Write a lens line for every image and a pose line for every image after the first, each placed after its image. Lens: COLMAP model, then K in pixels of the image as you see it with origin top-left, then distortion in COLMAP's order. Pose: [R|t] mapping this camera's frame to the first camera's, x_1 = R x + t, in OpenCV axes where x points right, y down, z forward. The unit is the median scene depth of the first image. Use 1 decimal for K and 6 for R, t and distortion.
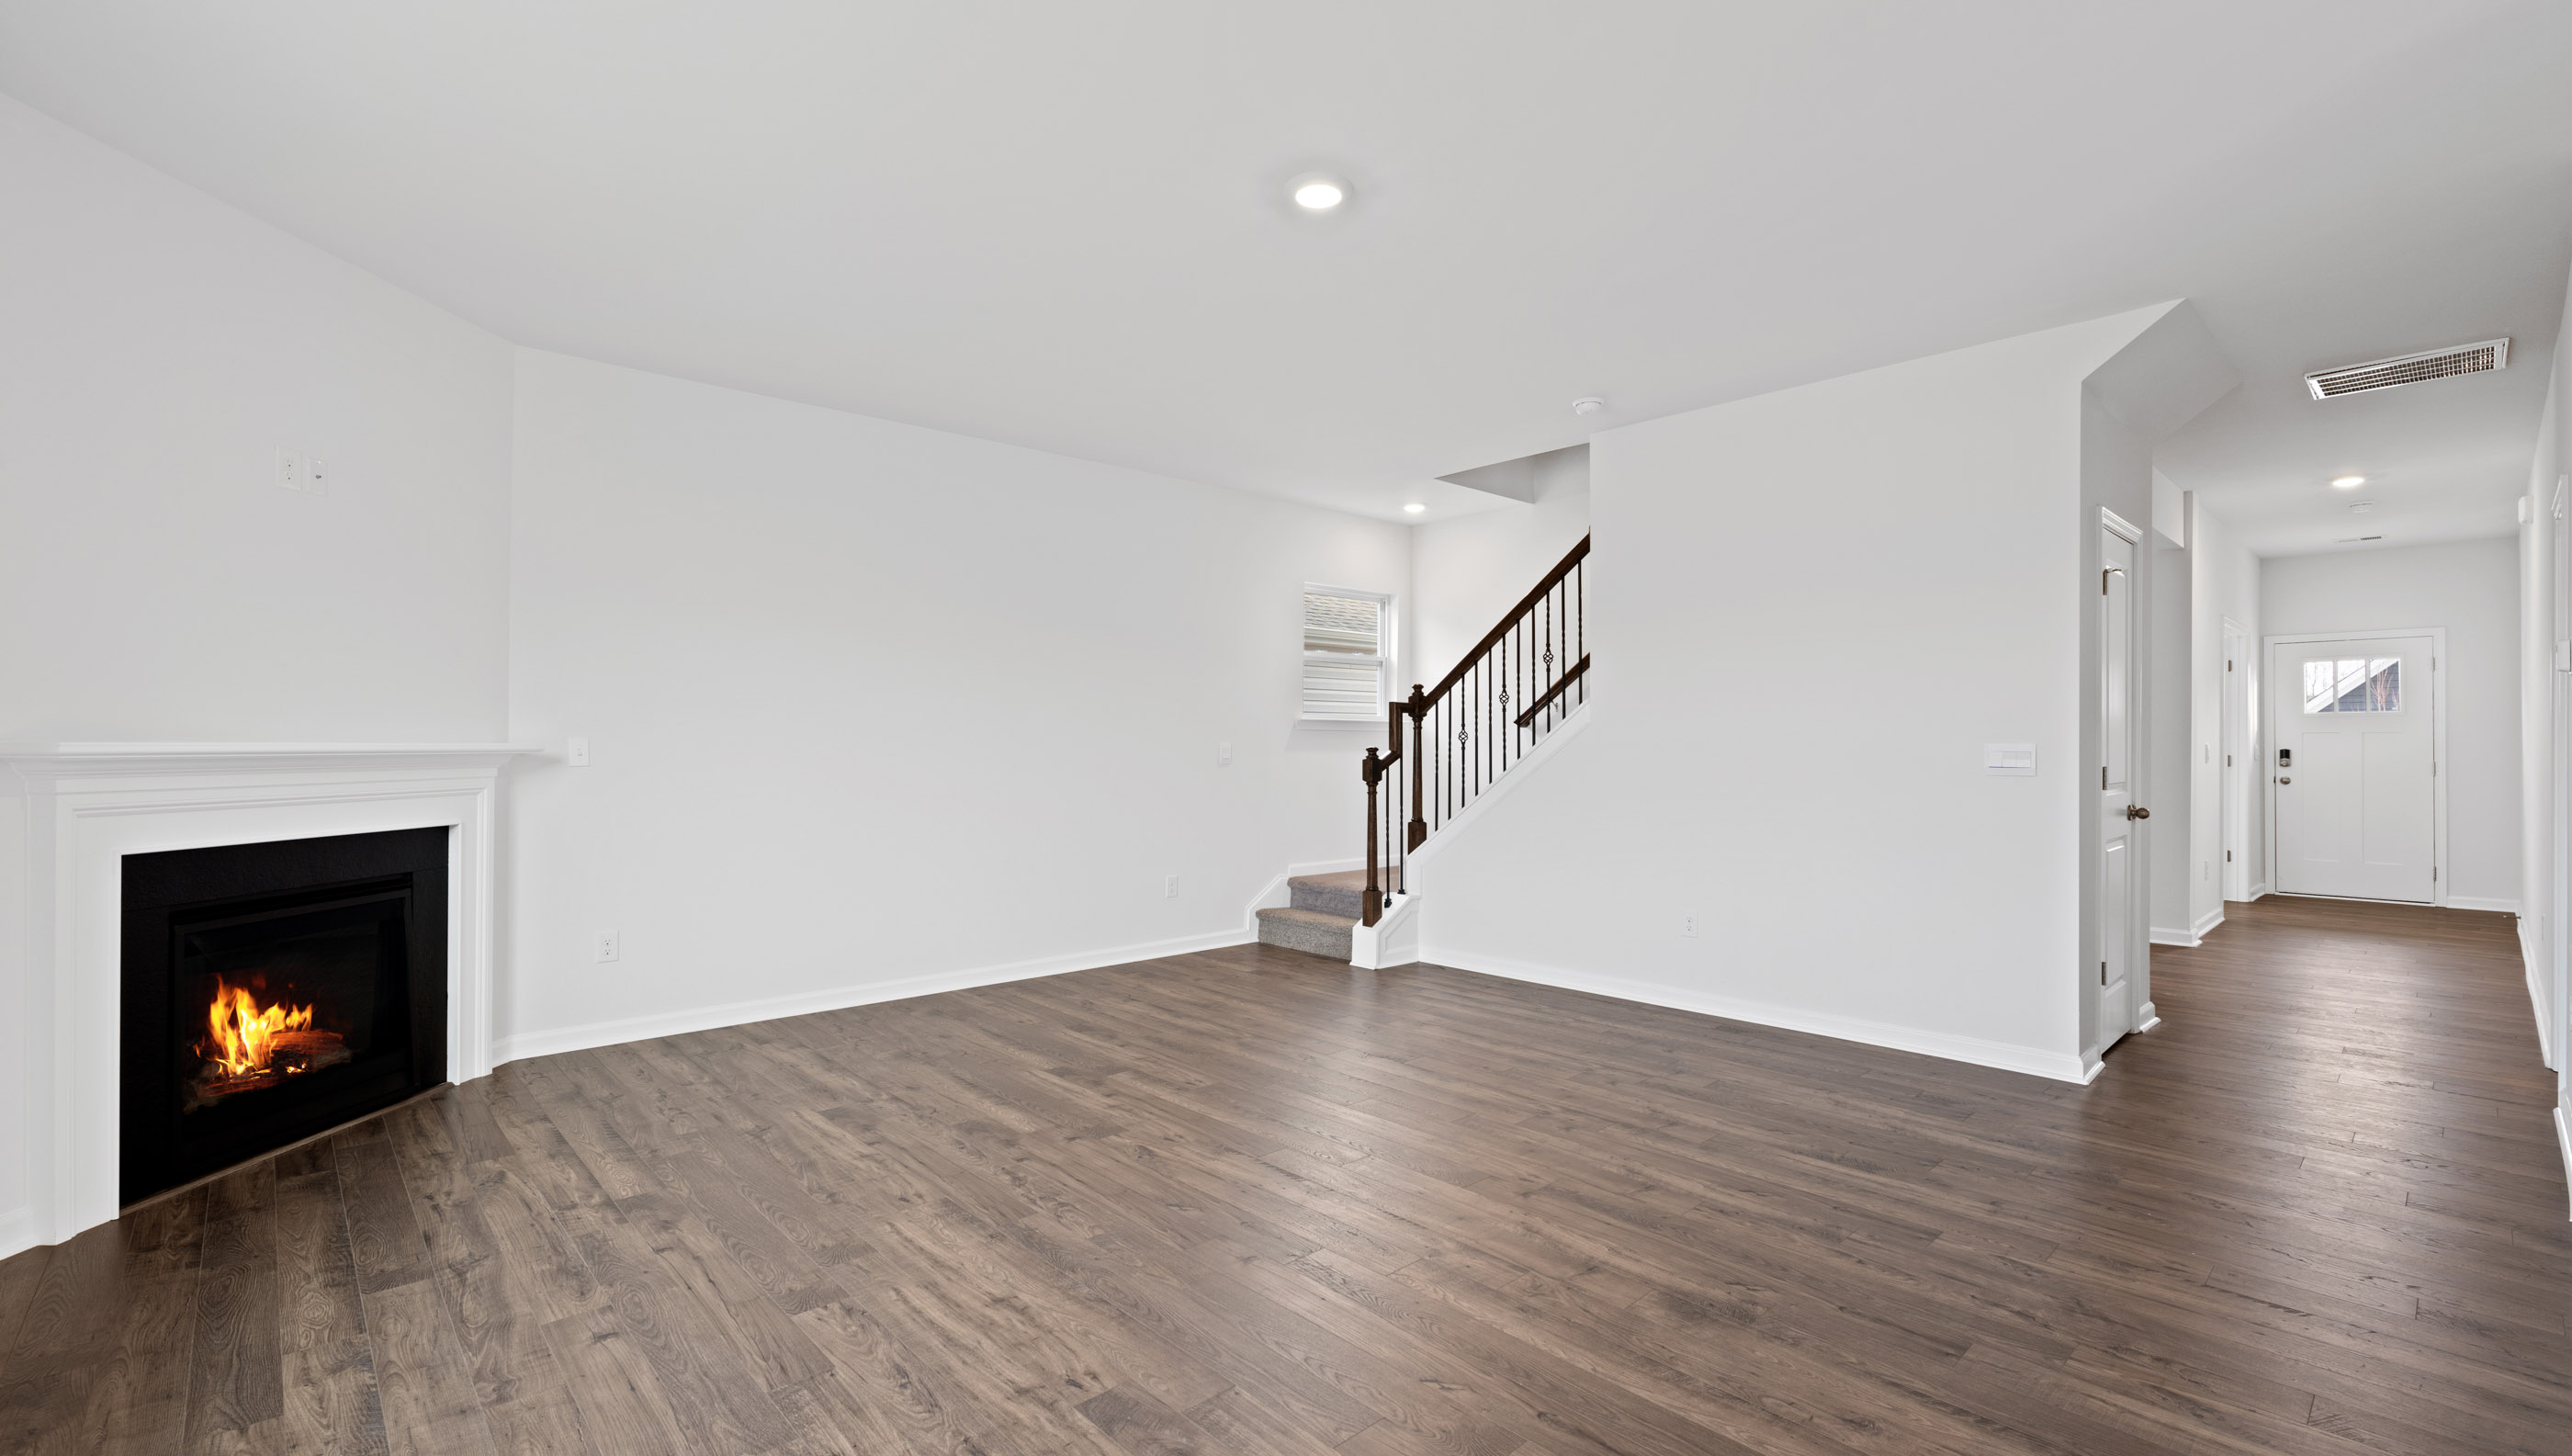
lens RADIAL K [[1122.0, 0, 1284.2], [0, 1122.0, 731.2], [0, 0, 1]] dist [-0.006657, 0.000670]
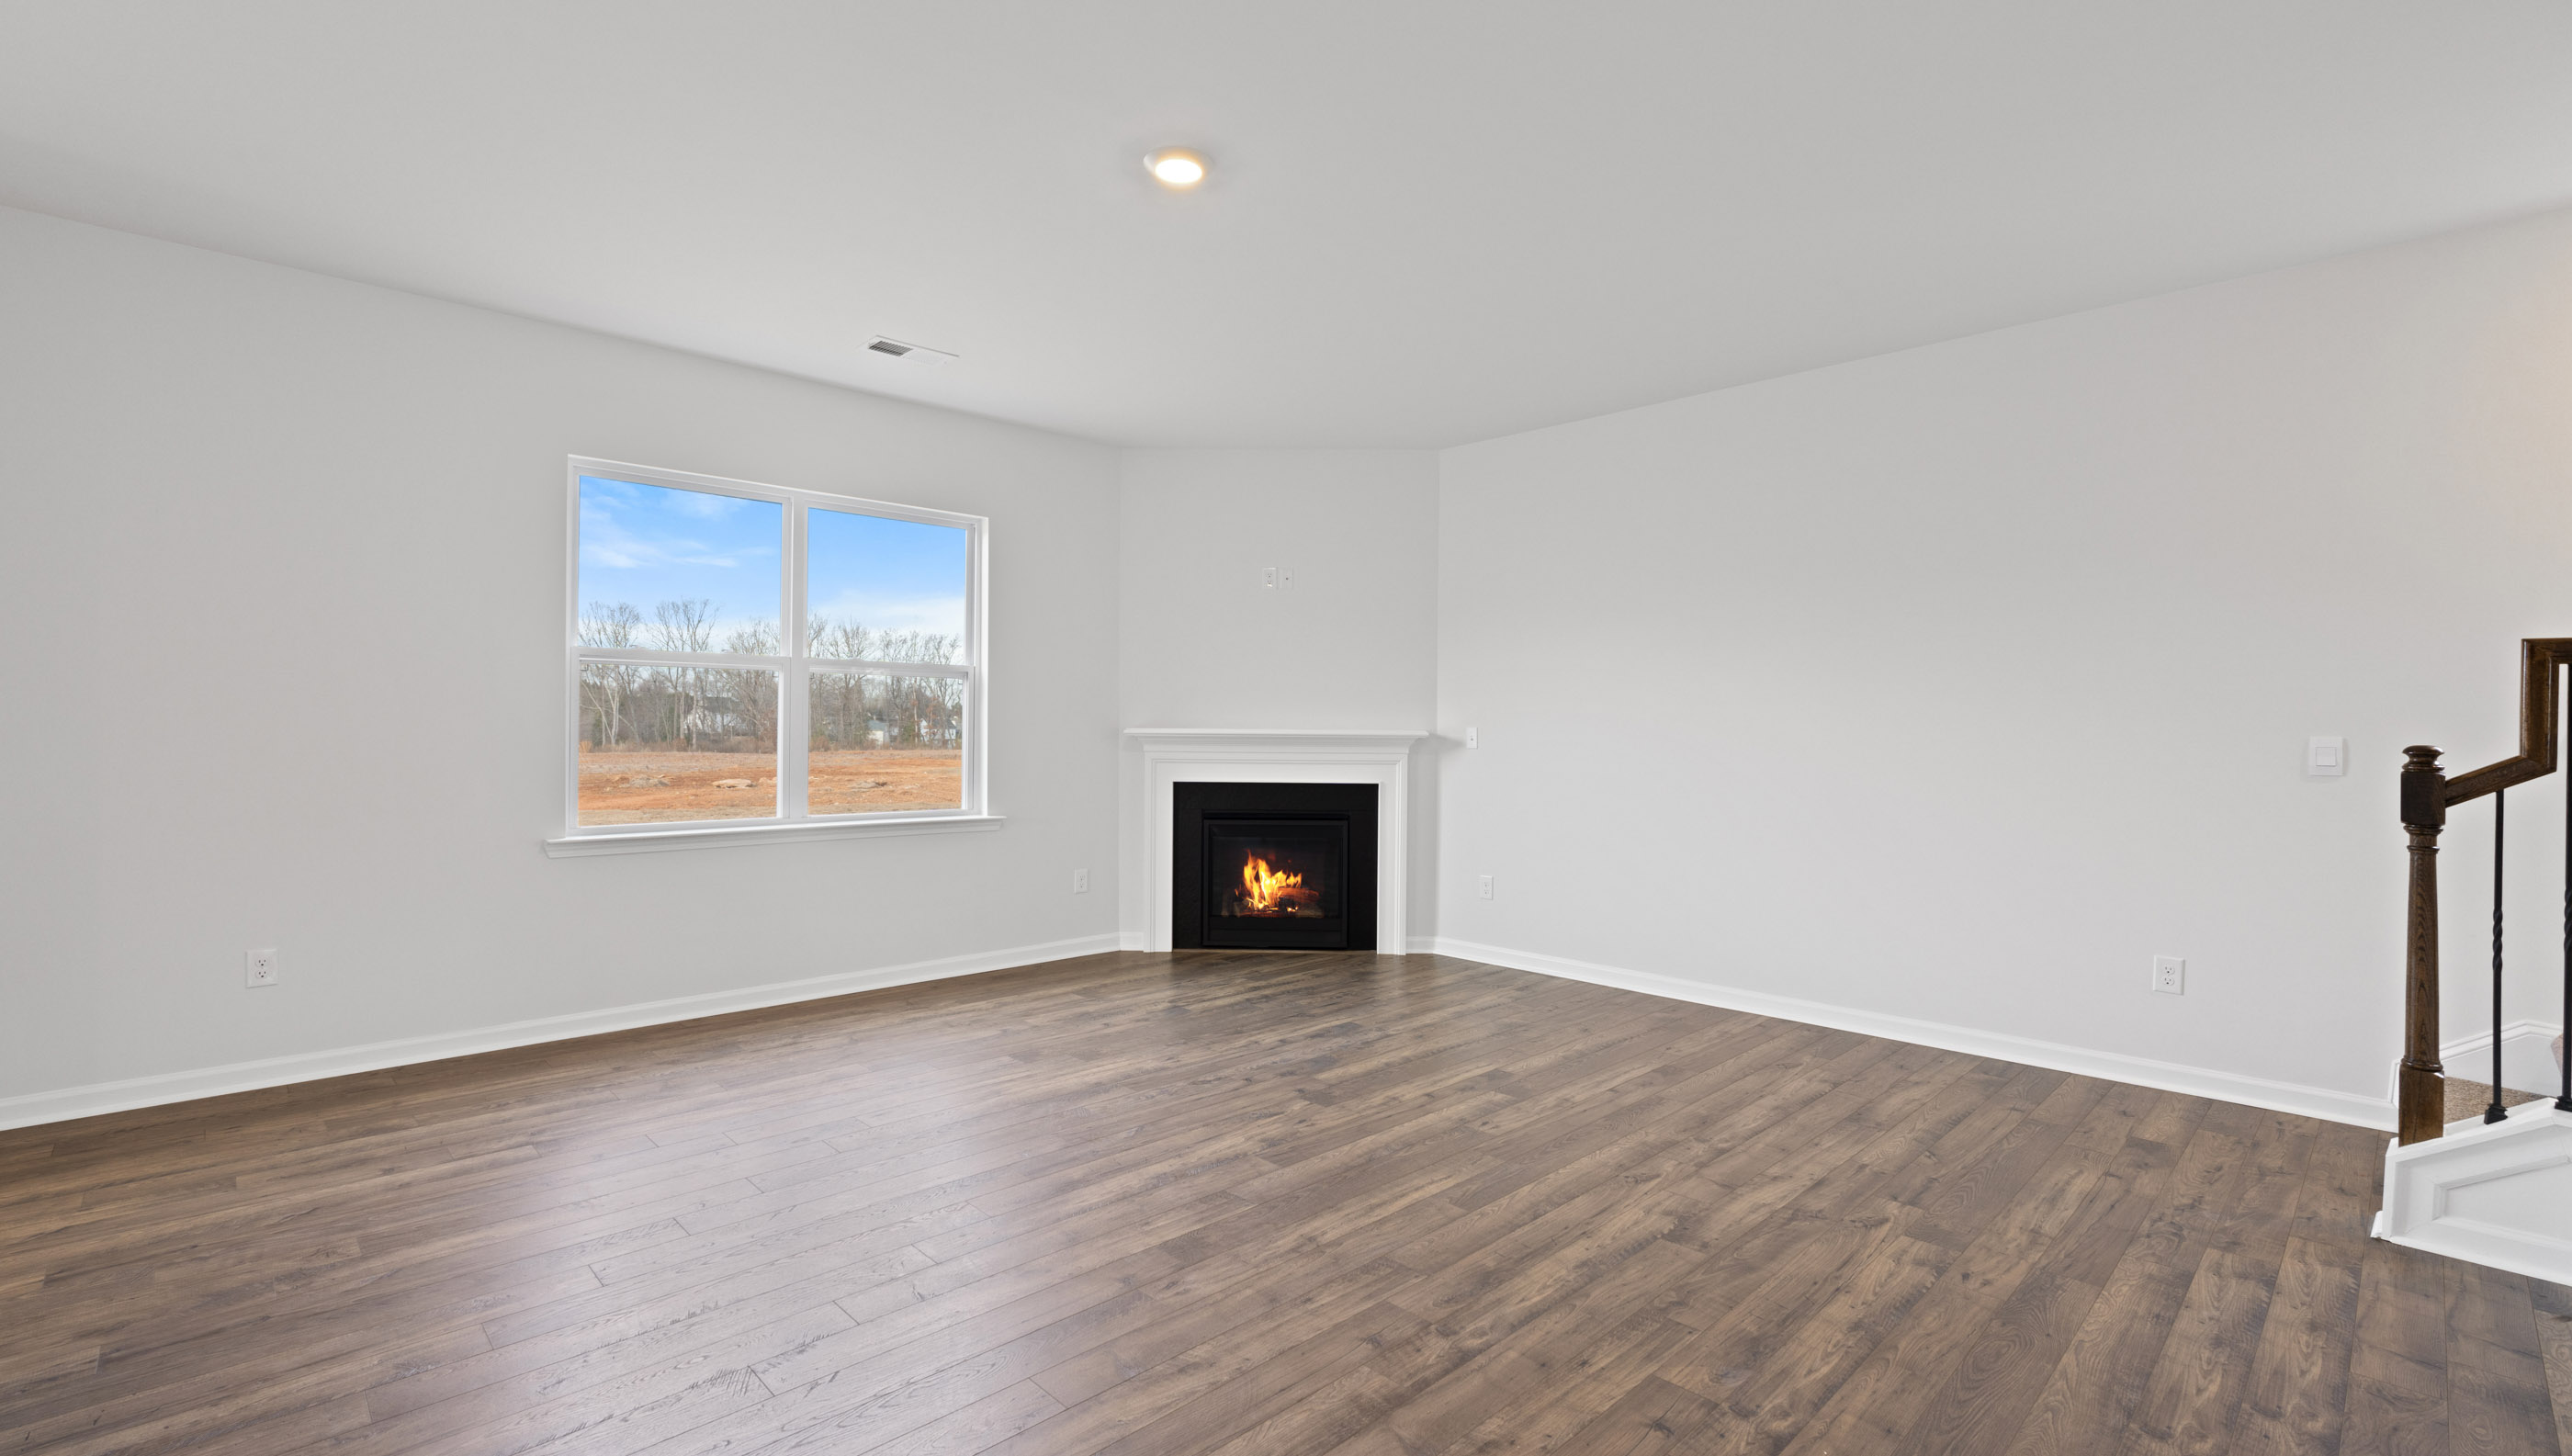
lens RADIAL K [[1122.0, 0, 1297.1], [0, 1122.0, 715.3], [0, 0, 1]] dist [-0.006657, 0.000670]
pose [[0.021162, -0.014804, -0.999666, 0.897713], [0.004420, 0.999882, -0.014714, 0.011940], [0.999766, -0.004107, 0.021225, 0.957093]]
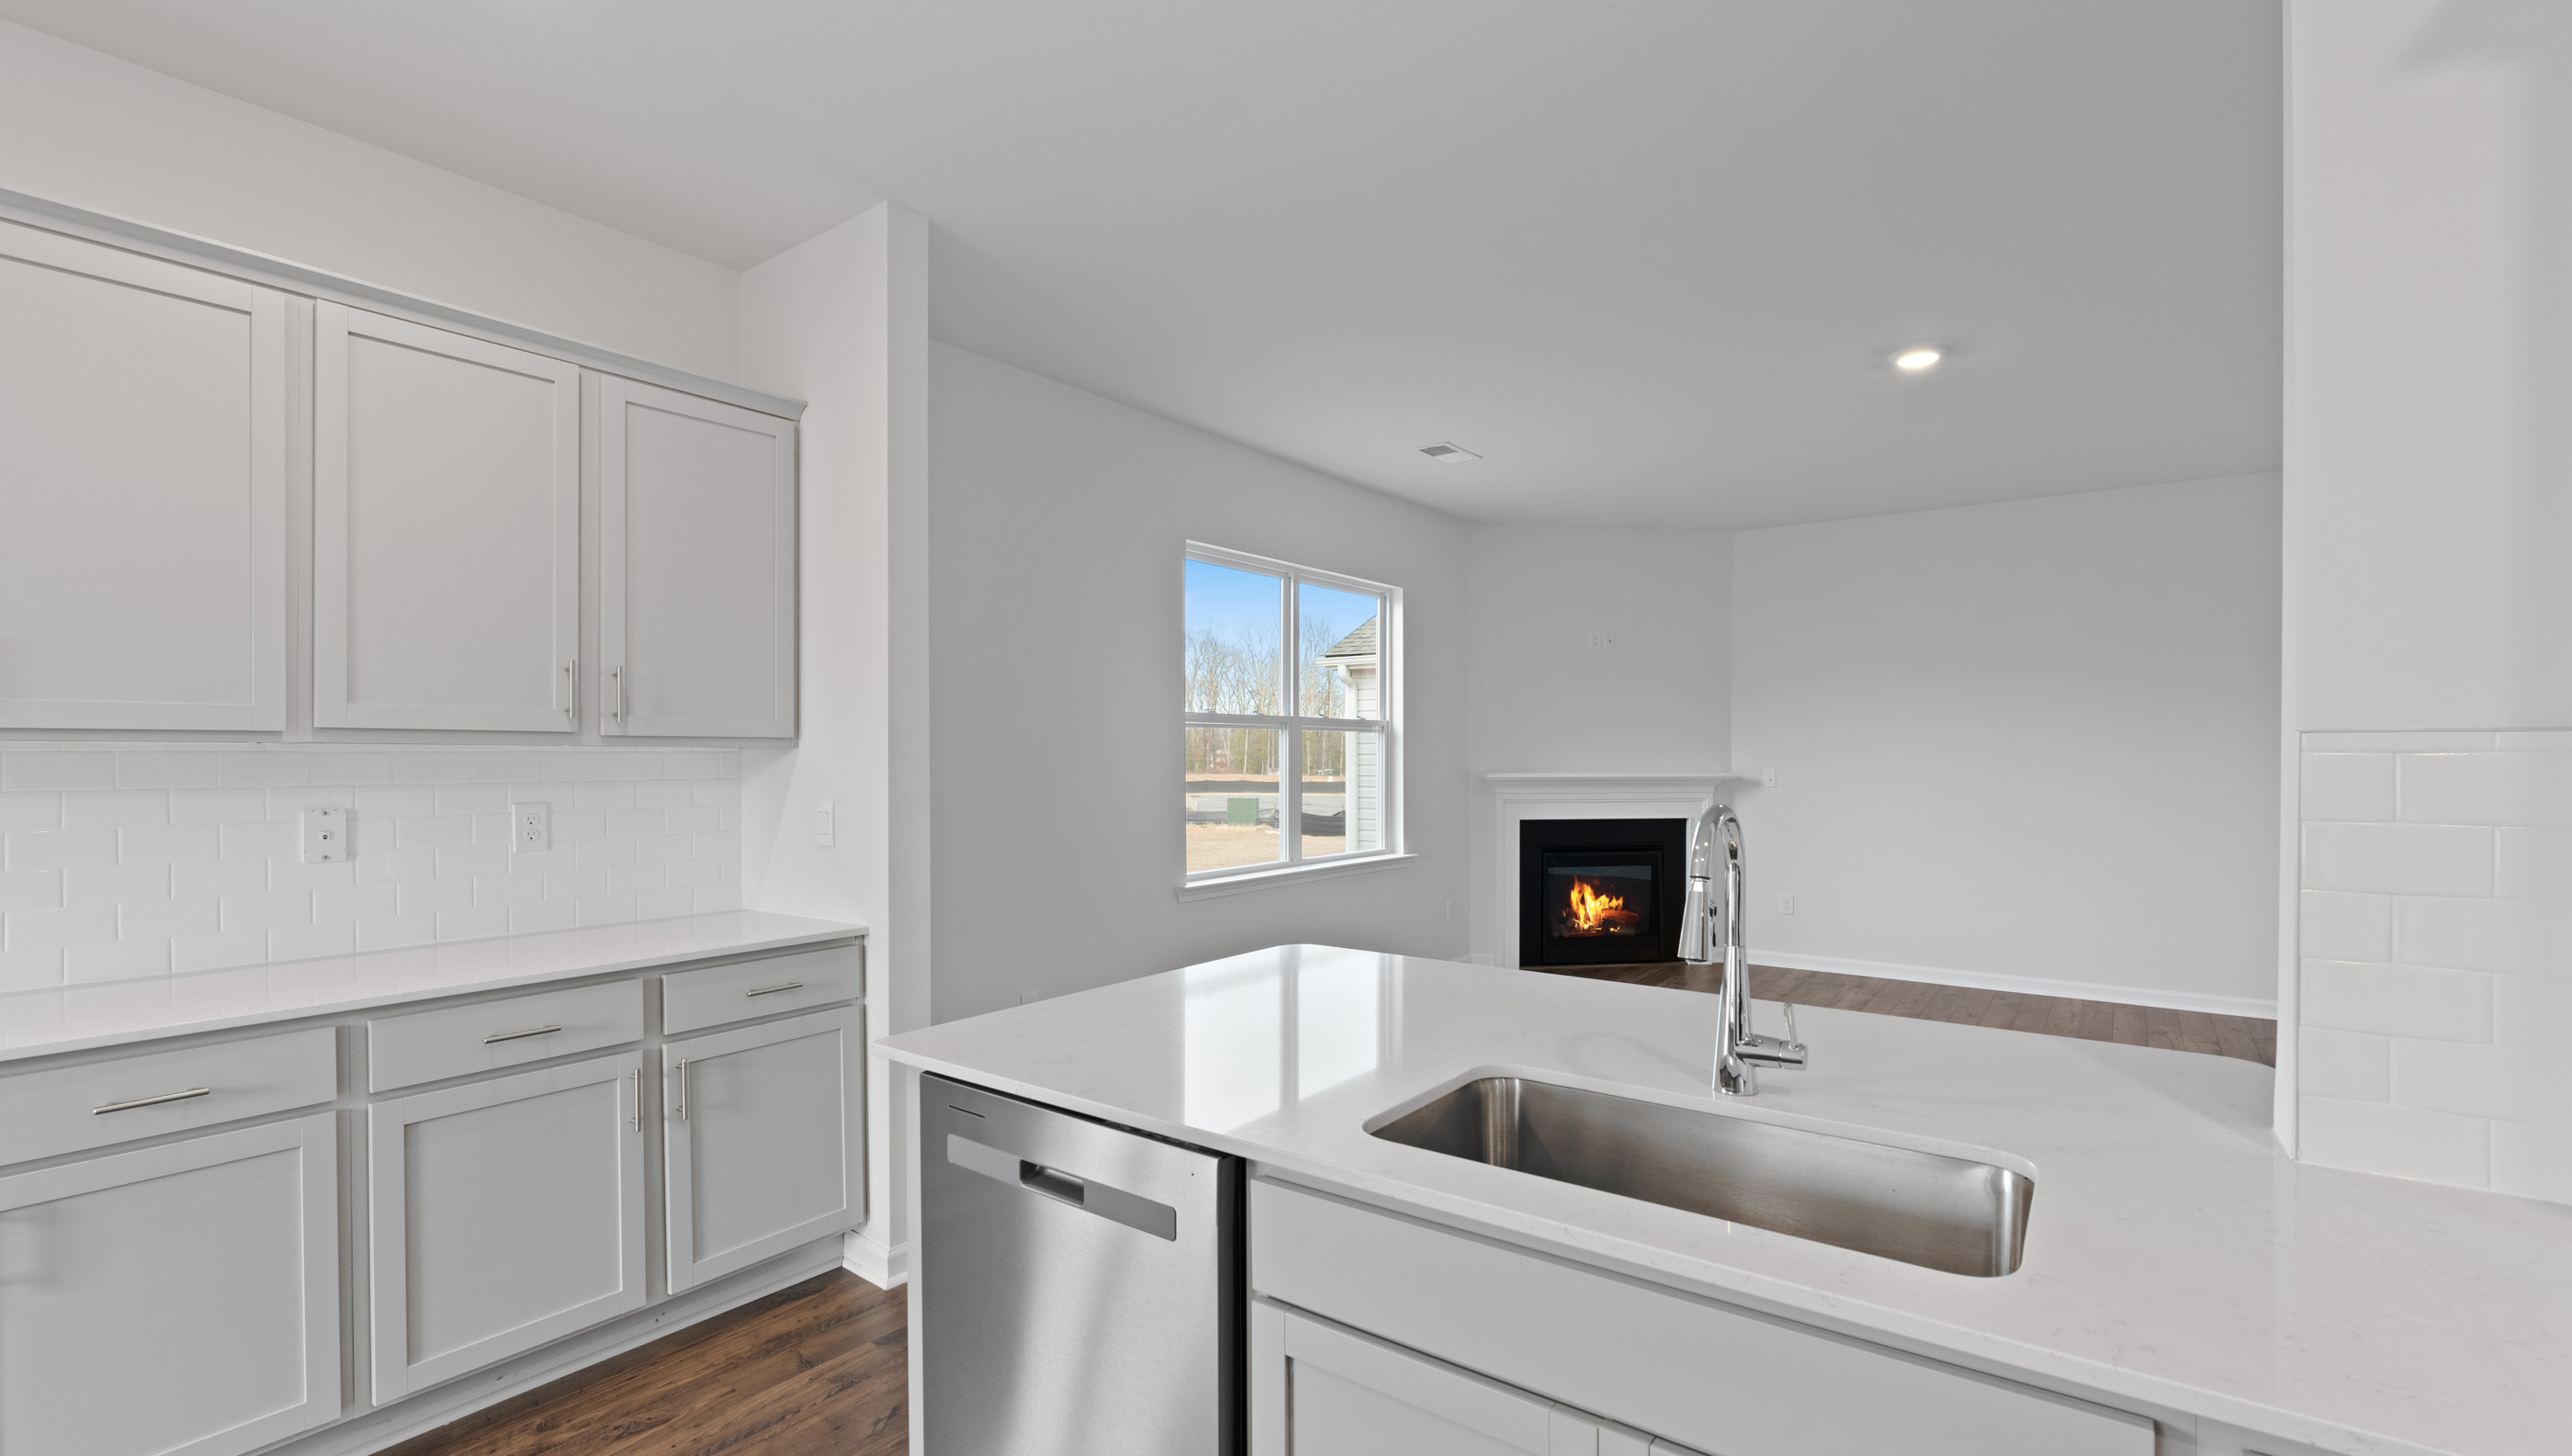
lens RADIAL K [[1122.0, 0, 1273.8], [0, 1122.0, 759.1], [0, 0, 1]] dist [-0.006657, 0.000670]
pose [[0.170880, 0.003093, -0.985287, 1.033370], [0.014230, 0.999883, 0.005607, -0.036138], [0.985189, -0.014979, 0.170816, 0.032799]]
